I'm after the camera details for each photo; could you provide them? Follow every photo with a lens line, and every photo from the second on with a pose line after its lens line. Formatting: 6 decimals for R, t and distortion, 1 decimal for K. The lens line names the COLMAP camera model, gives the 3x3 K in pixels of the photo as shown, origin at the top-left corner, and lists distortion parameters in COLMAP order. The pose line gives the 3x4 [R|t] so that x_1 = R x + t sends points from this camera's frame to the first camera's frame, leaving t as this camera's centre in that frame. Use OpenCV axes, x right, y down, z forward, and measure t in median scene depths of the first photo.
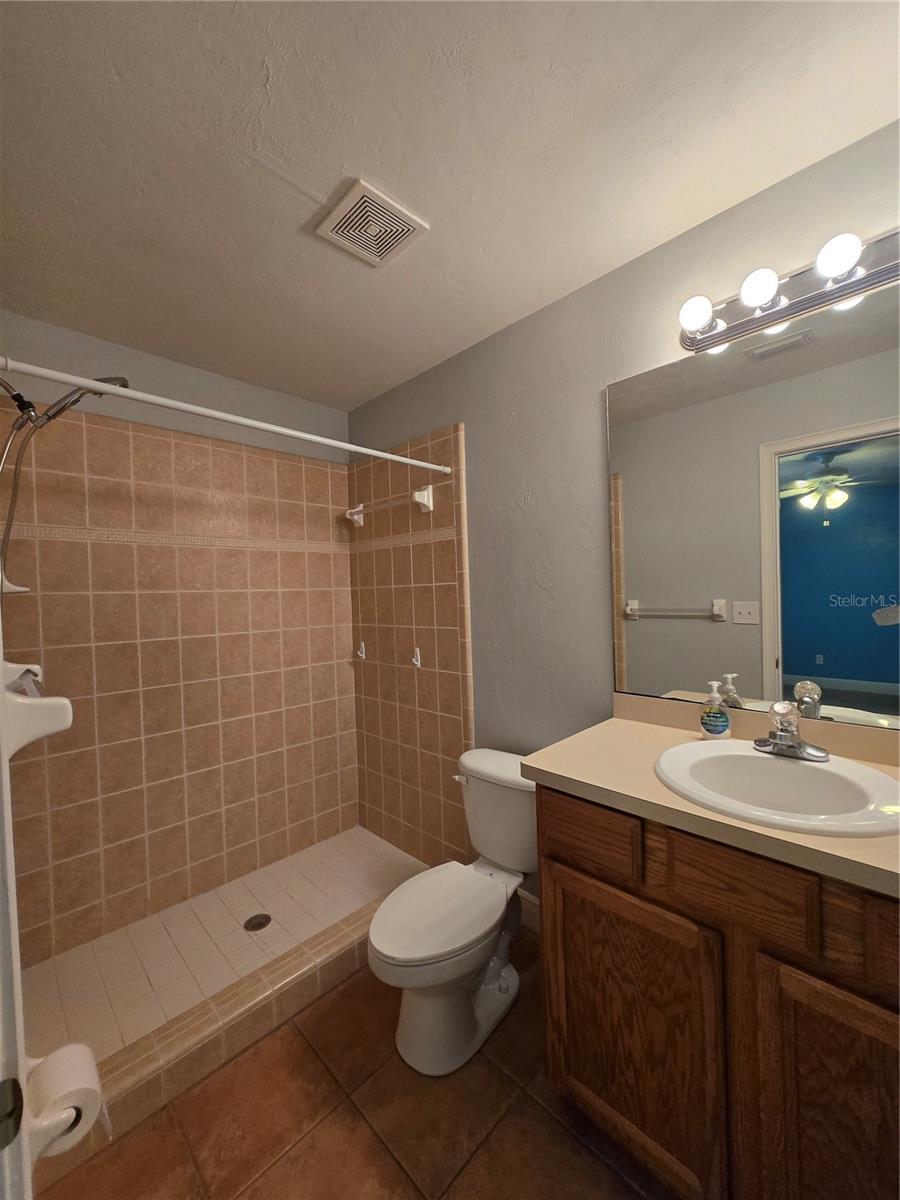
lens RADIAL K [[472.0, 0, 442.2], [0, 472.0, 591.5], [0, 0, 1]] dist [0.000278, 0.001281]
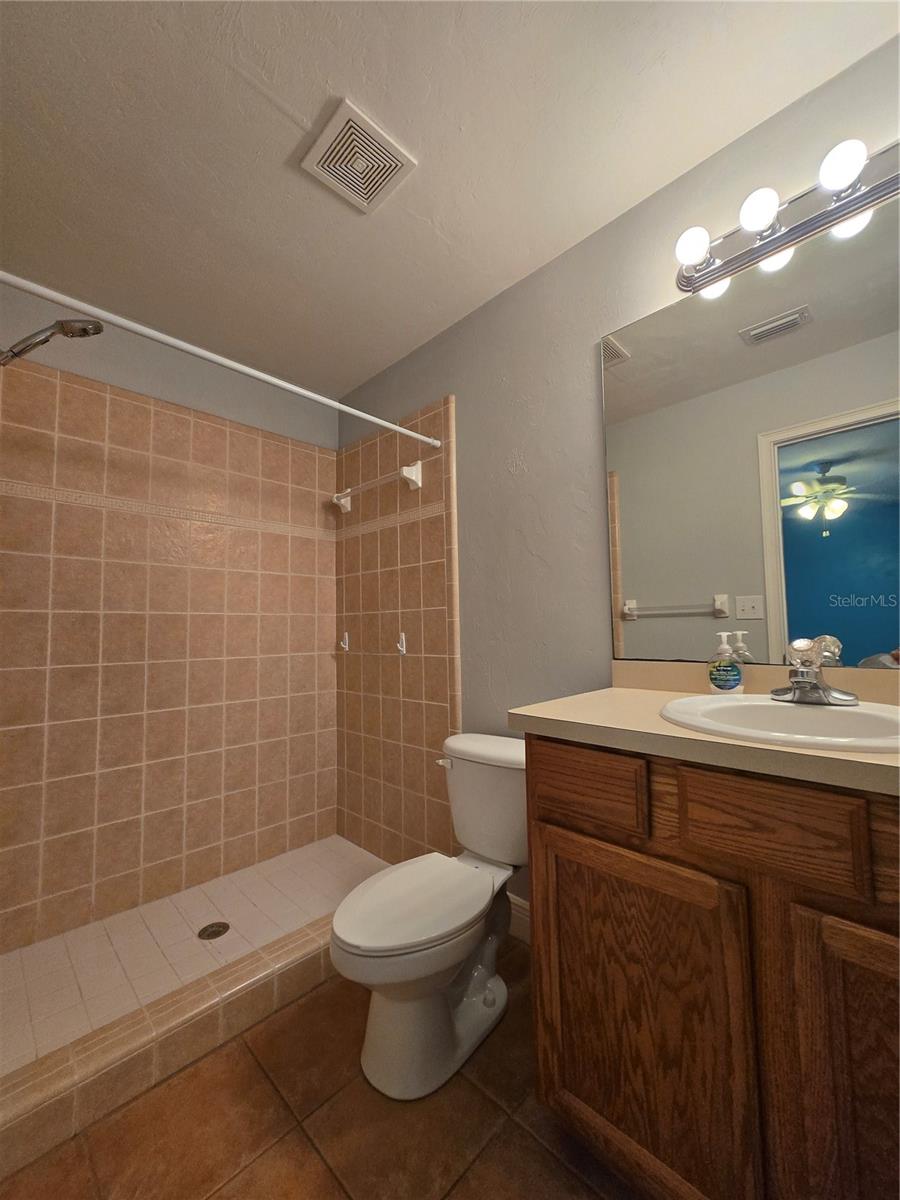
lens RADIAL K [[472.0, 0, 441.9], [0, 472.0, 596.8], [0, 0, 1]] dist [0.000278, 0.001281]
pose [[0.999869, 0.015347, 0.005231, 0.027626], [-0.014905, 0.996998, -0.075977, 0.172021], [-0.006381, 0.075889, 0.997096, 0.084262]]
